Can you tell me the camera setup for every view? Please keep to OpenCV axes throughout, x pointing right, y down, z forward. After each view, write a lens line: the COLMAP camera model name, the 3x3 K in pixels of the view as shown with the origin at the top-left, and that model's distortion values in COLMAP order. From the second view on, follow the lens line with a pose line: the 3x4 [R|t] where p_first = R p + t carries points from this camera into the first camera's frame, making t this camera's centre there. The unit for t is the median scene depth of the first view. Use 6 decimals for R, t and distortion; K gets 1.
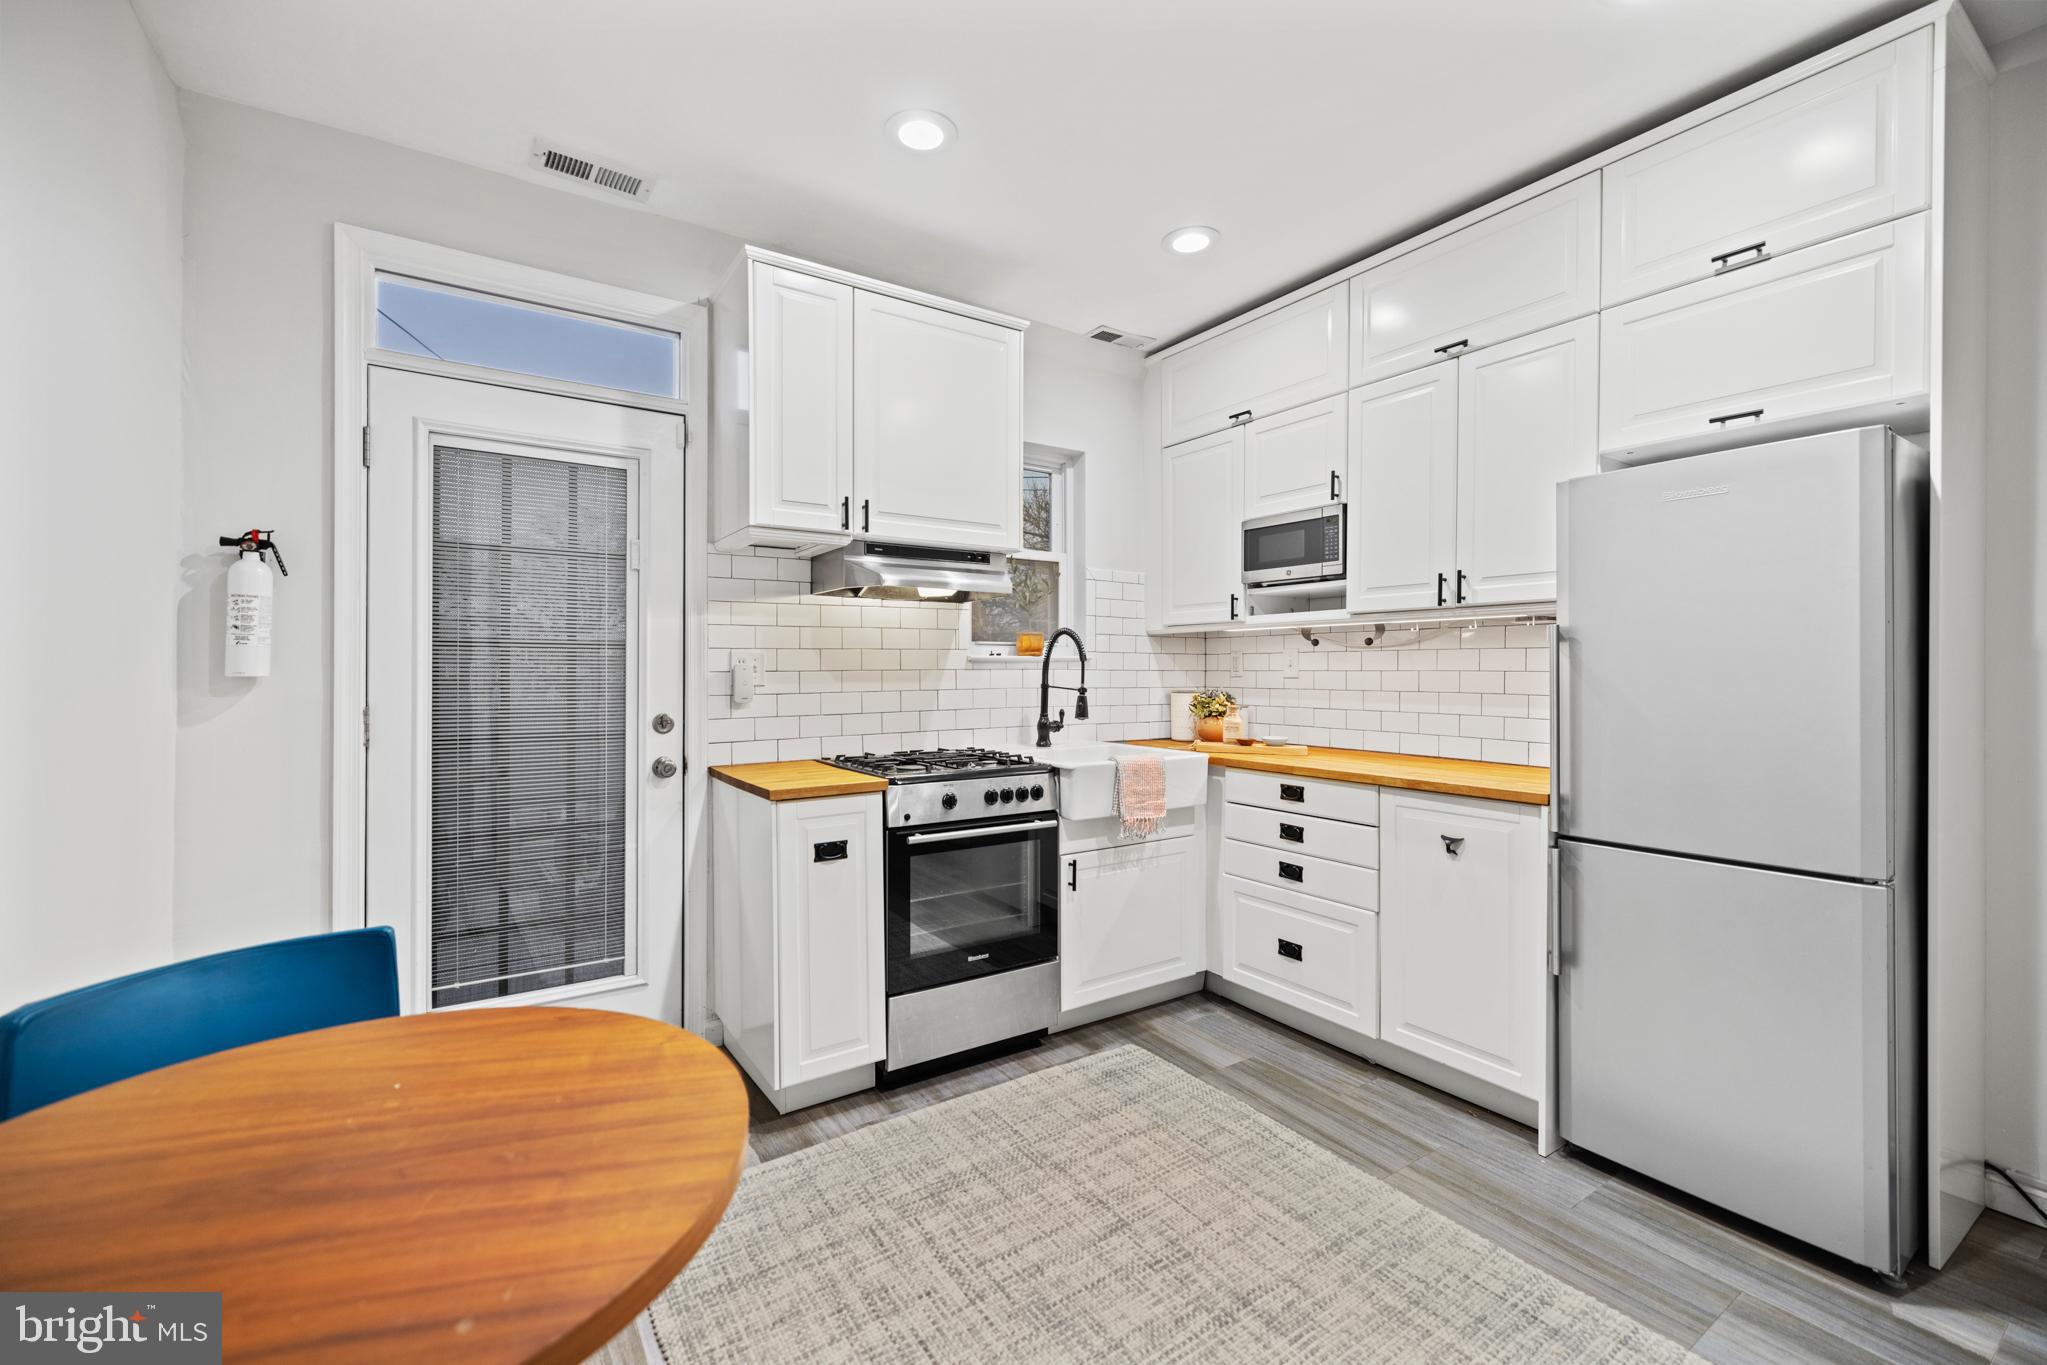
lens RADIAL K [[862.0, 0, 1019.2], [0, 862.0, 669.4], [0, 0, 1]] dist [0.004045, -0.000614]
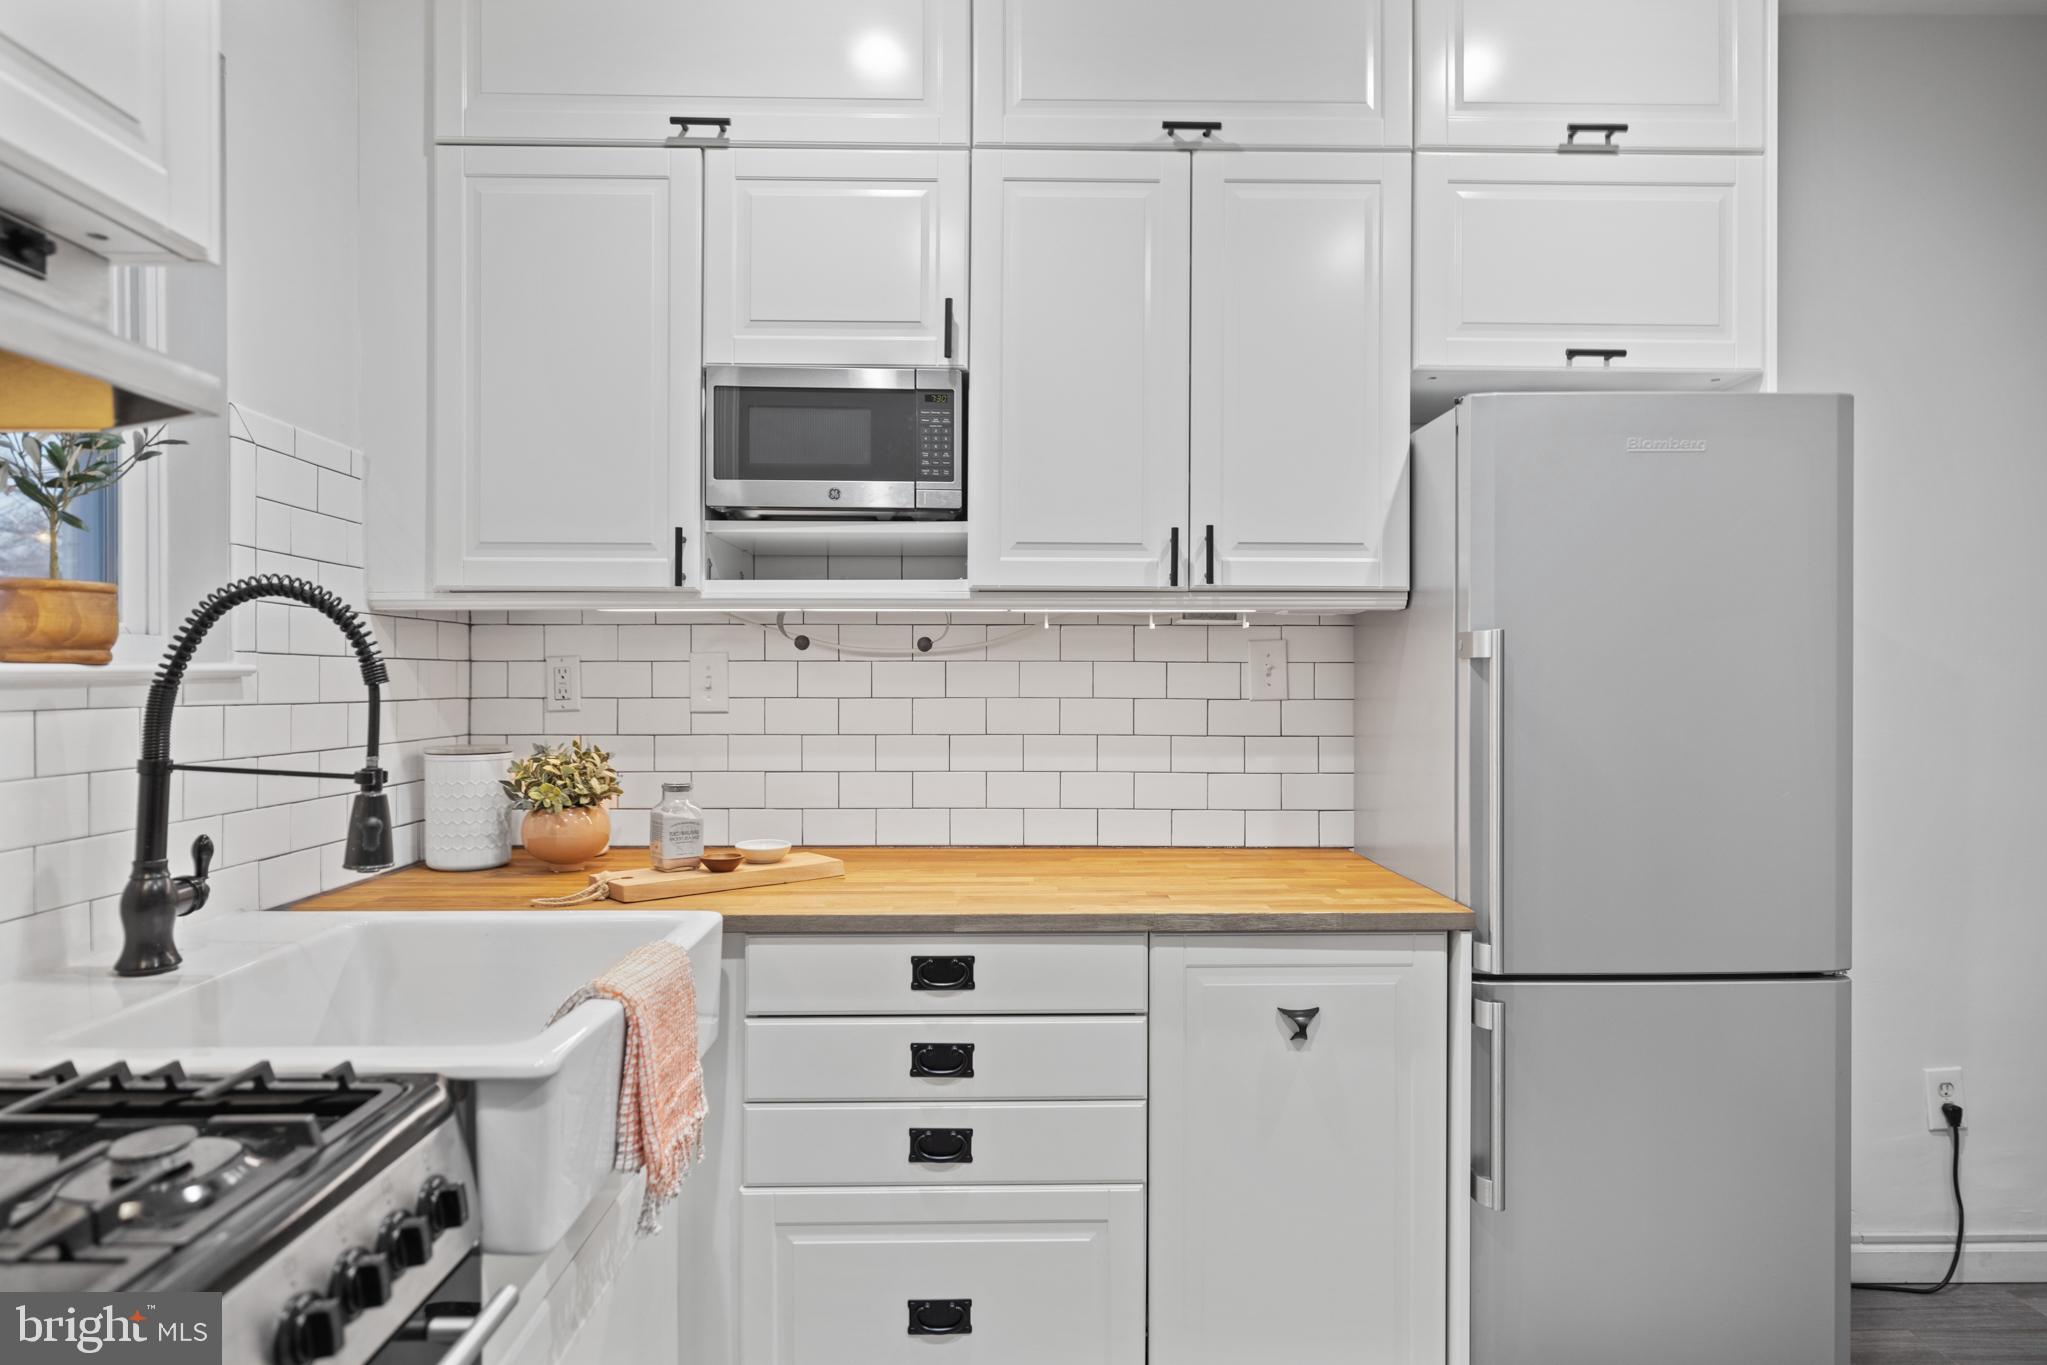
lens RADIAL K [[1098.8, 0, 1019.8], [0, 1098.8, 682.7], [0, 0, 1]] dist [0.003266, -0.002906]
pose [[0.536631, -0.004516, 0.843805, -0.159473], [-0.000900, 0.999982, 0.005925, -0.014704], [-0.843817, -0.003939, 0.536617, 0.679230]]
